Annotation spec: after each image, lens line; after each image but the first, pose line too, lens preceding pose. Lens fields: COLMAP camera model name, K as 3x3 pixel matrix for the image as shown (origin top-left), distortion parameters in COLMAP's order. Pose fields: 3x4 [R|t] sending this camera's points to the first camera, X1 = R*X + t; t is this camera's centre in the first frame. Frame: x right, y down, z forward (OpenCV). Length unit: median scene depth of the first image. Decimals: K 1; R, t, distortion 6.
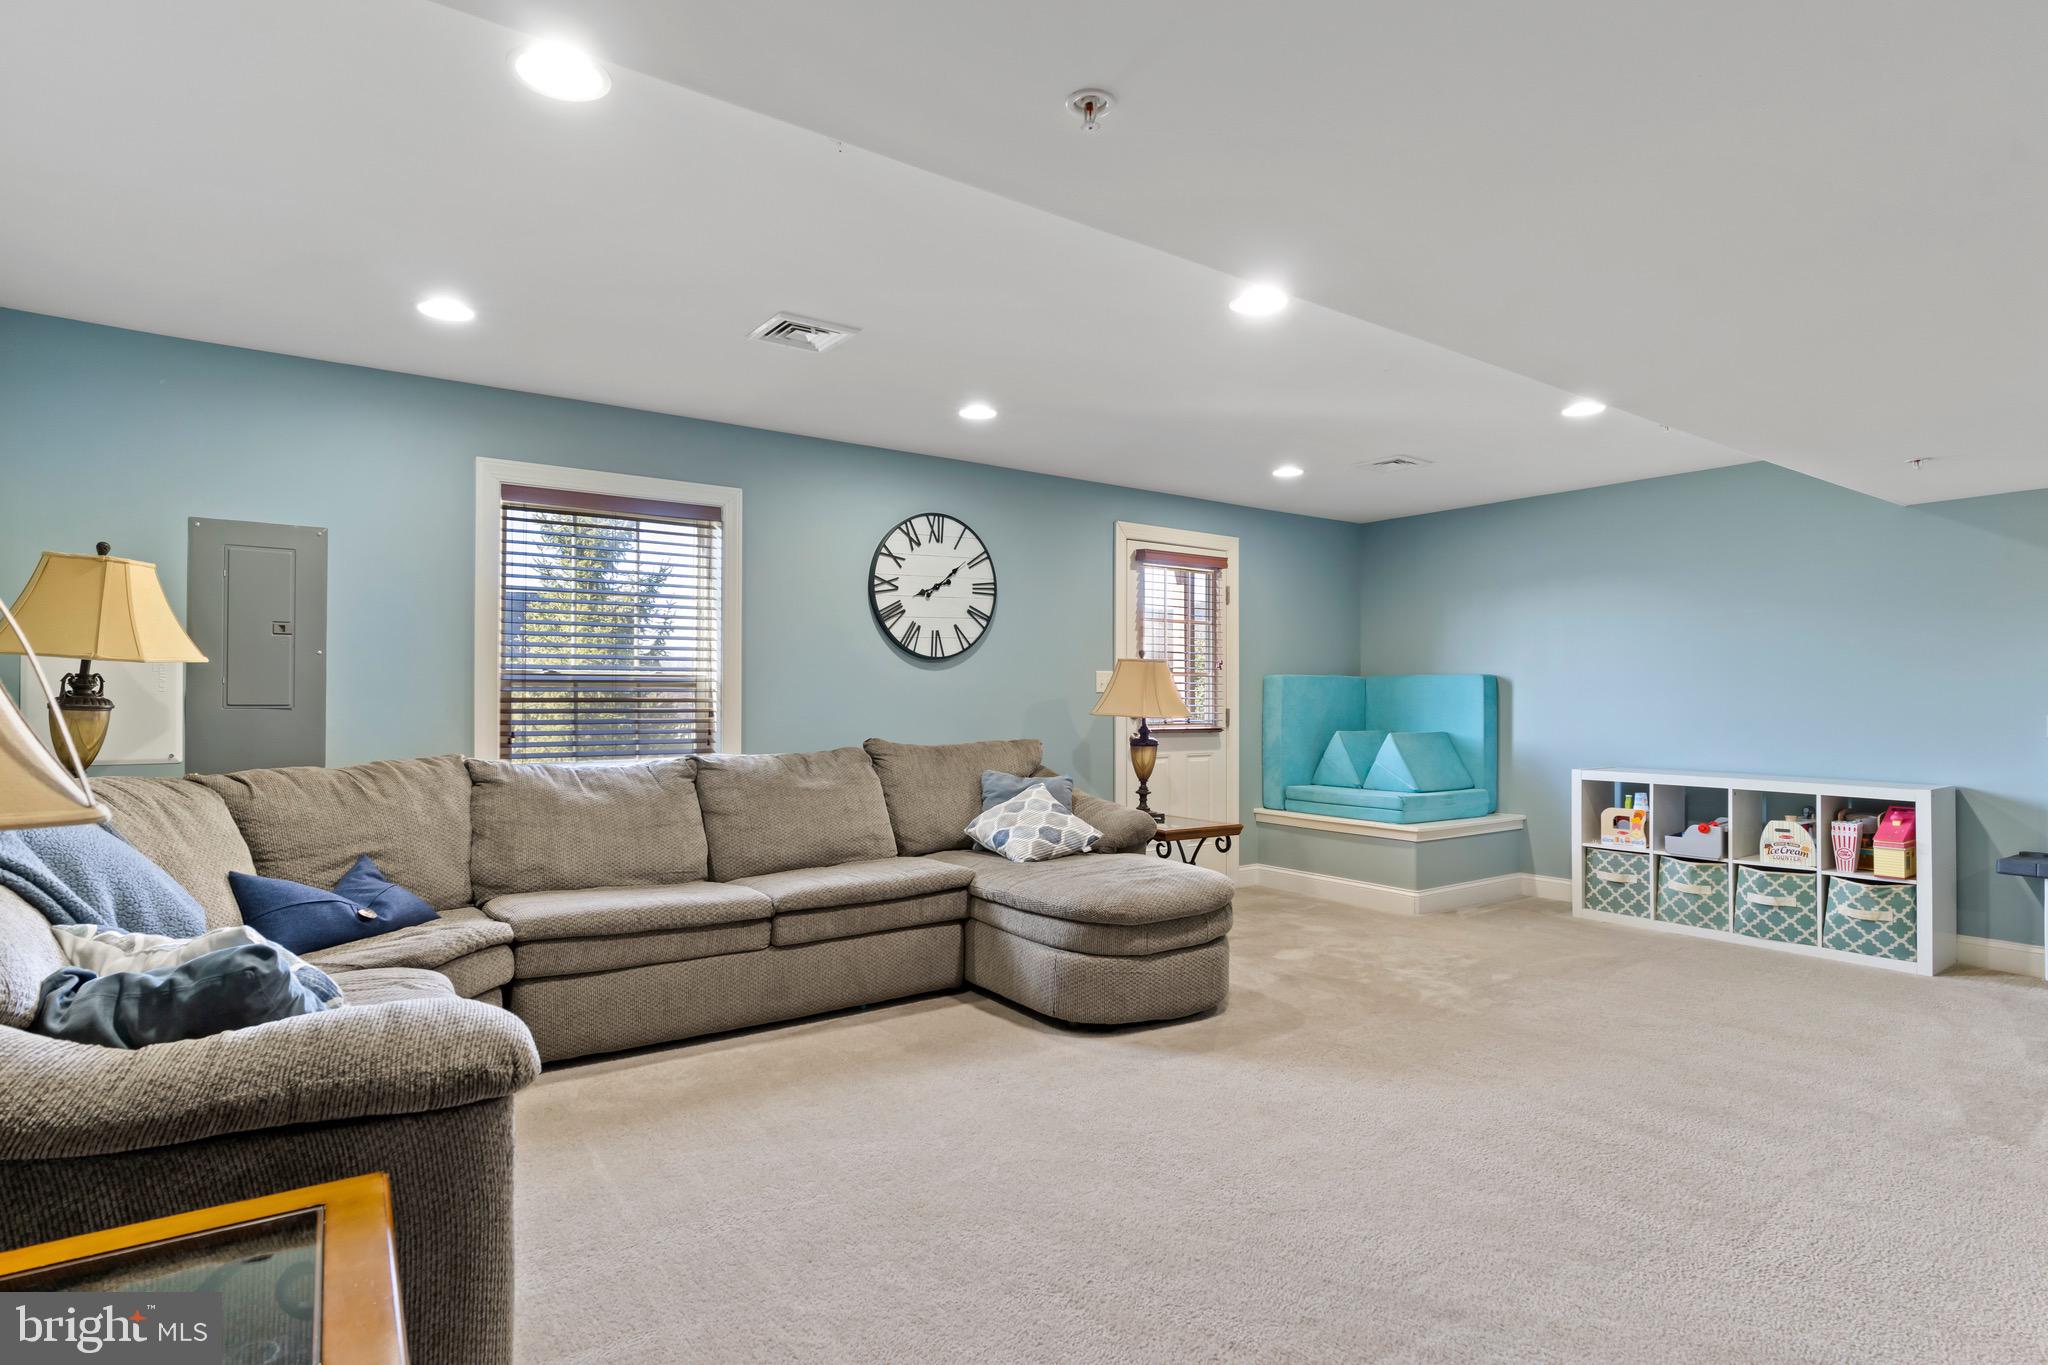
lens RADIAL K [[1050.8, 0, 1015.2], [0, 1050.8, 682.8], [0, 0, 1]] dist [-0.005553, -0.000032]
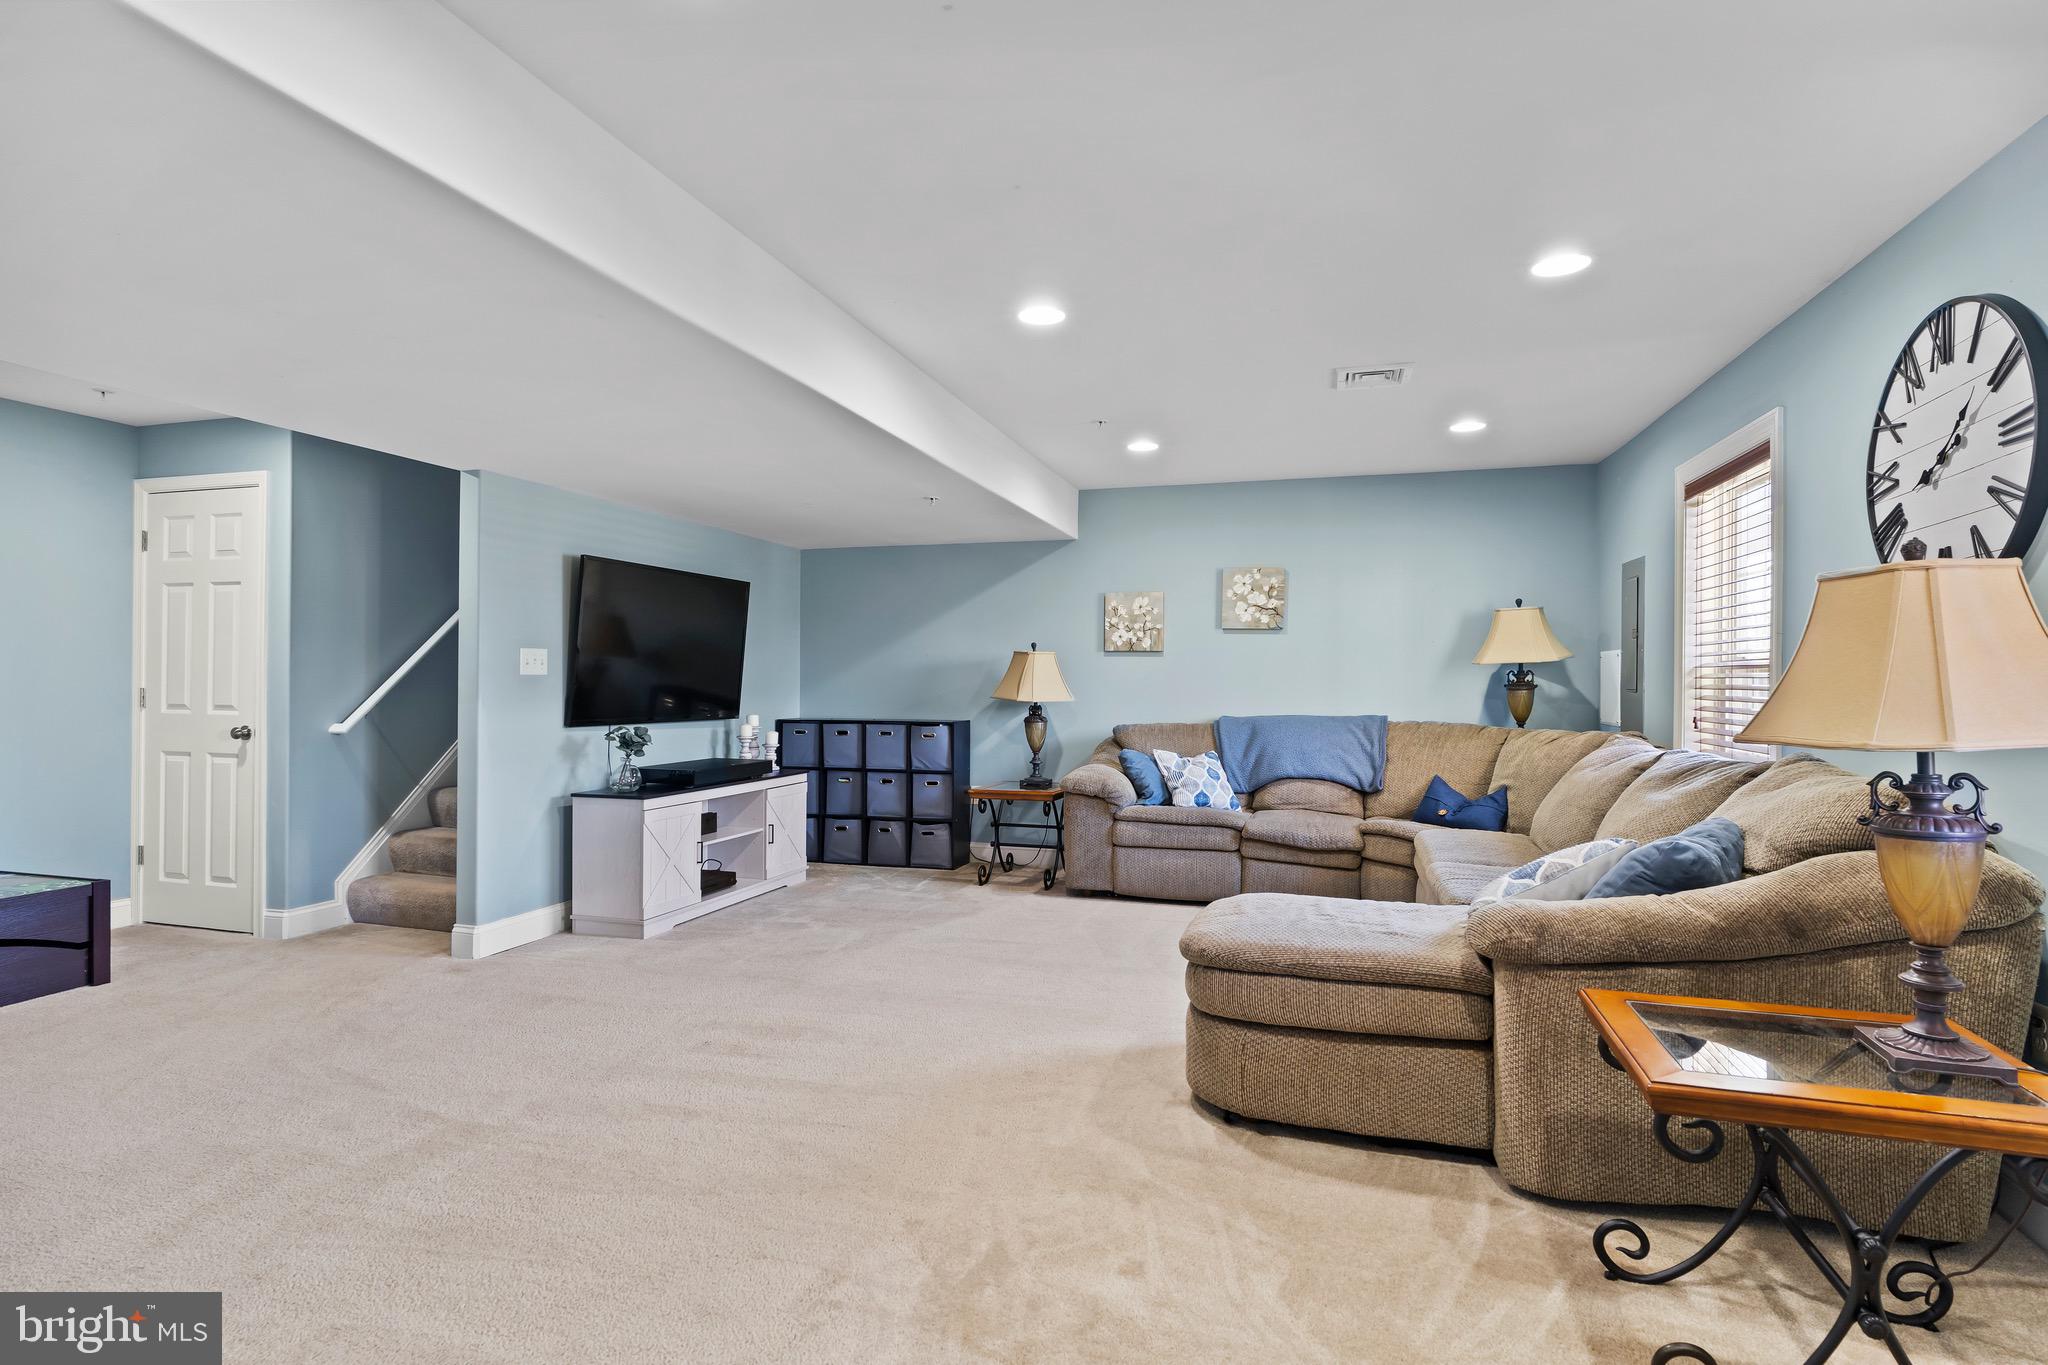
lens RADIAL K [[1050.8, 0, 1038.2], [0, 1050.8, 675.3], [0, 0, 1]] dist [-0.005553, -0.000032]
pose [[-0.773905, -0.008906, -0.633239, 0.556962], [0.000927, 0.999884, -0.015195, 0.016159], [0.633301, -0.012347, -0.773807, 1.118230]]
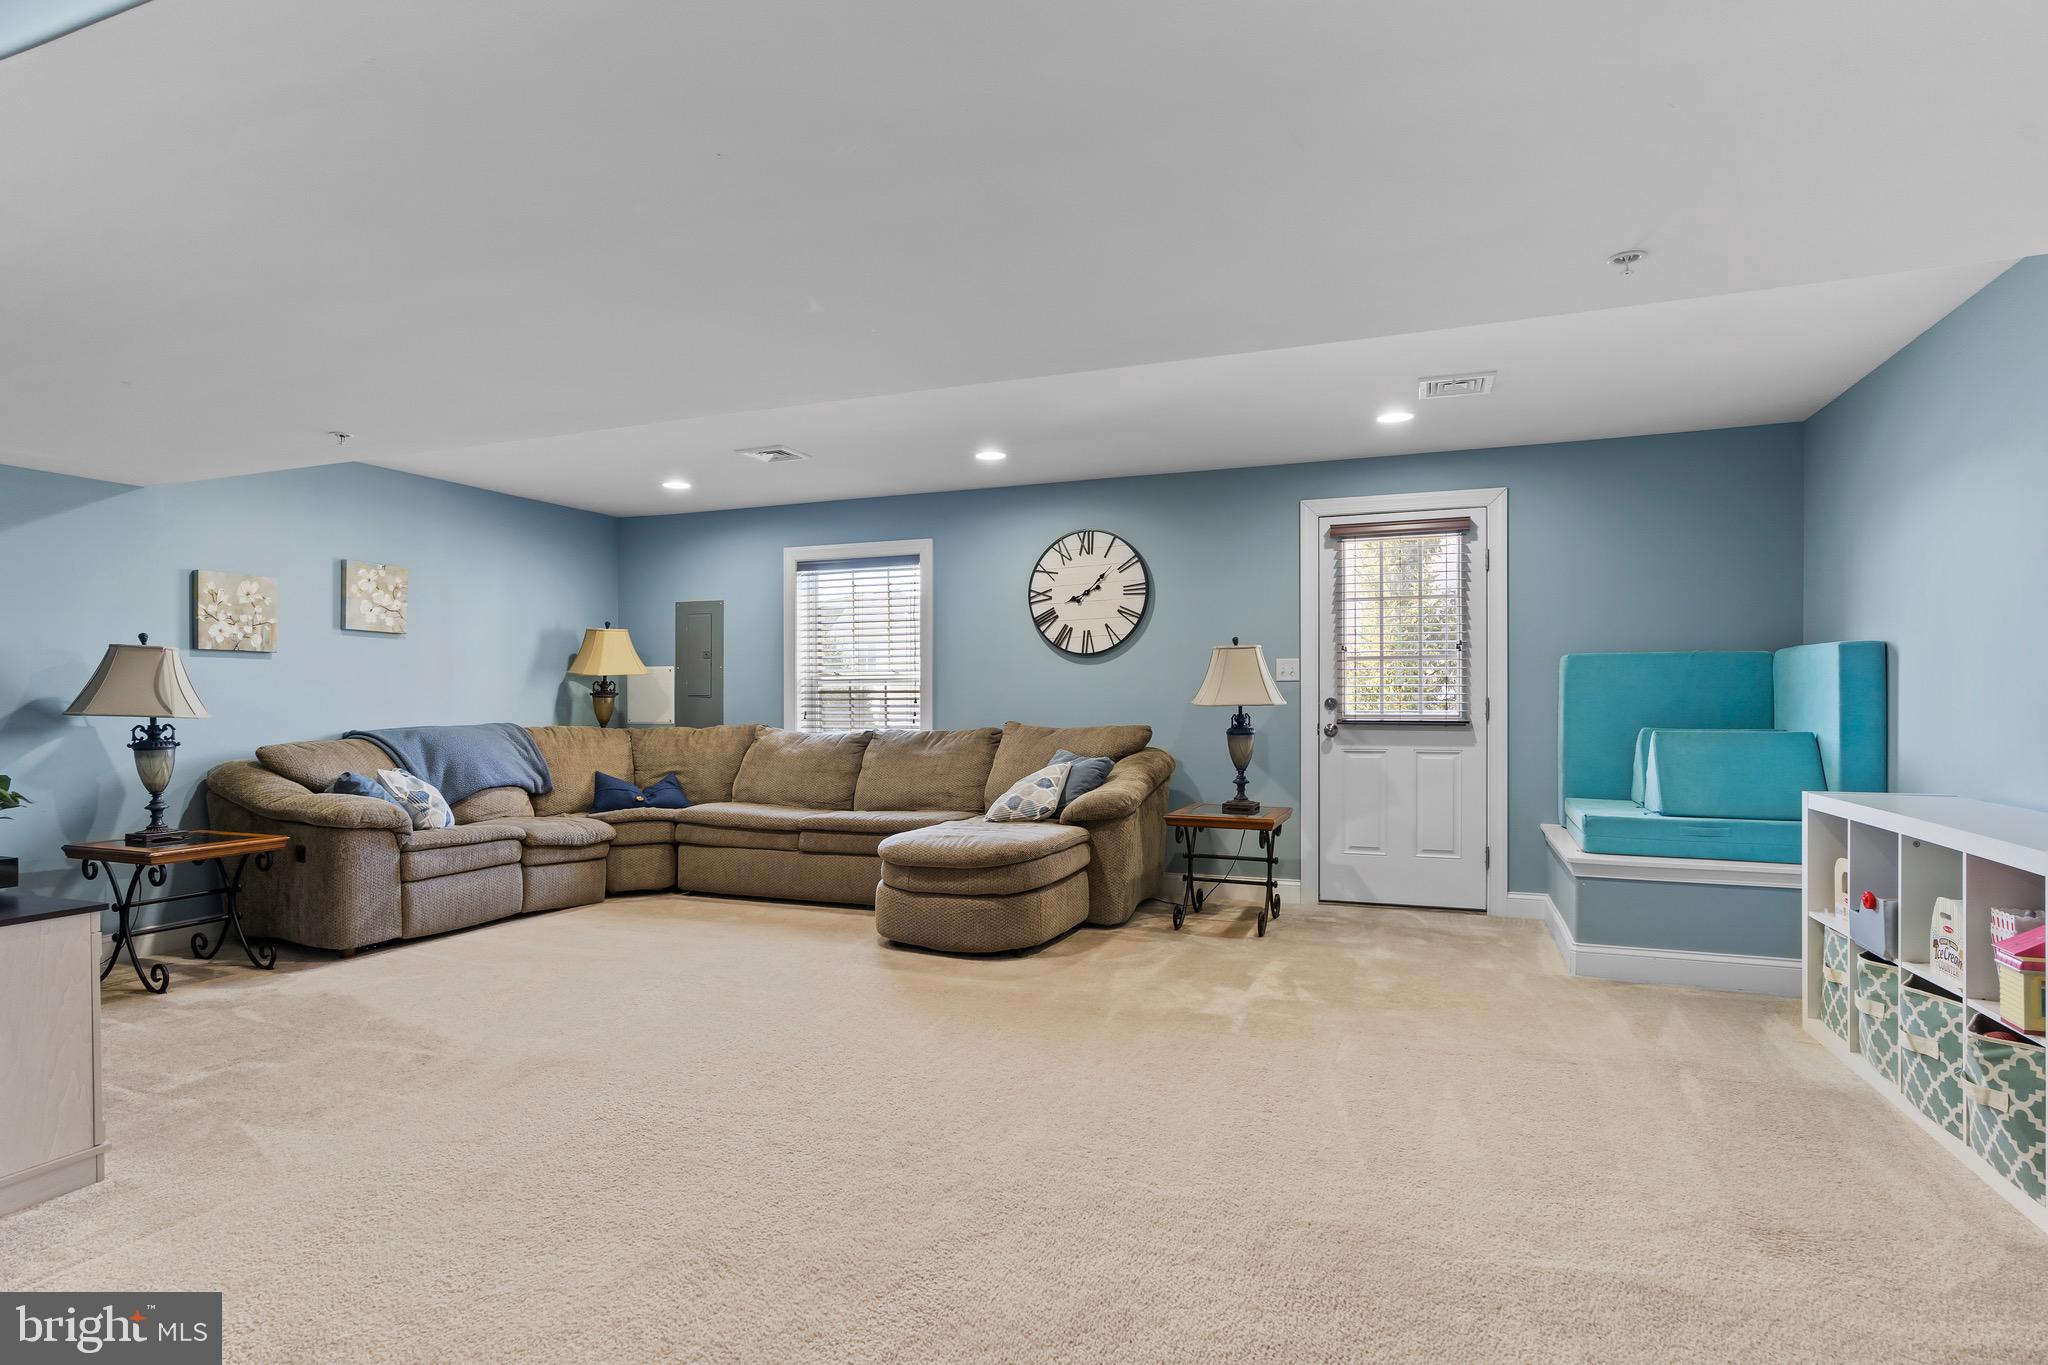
lens RADIAL K [[1050.8, 0, 1009.3], [0, 1050.8, 697.8], [0, 0, 1]] dist [-0.005553, -0.000032]
pose [[0.548243, -0.005881, -0.836299, 0.856818], [0.016322, 0.999860, 0.003668, 0.019155], [0.836160, -0.015661, 0.548262, 0.292414]]
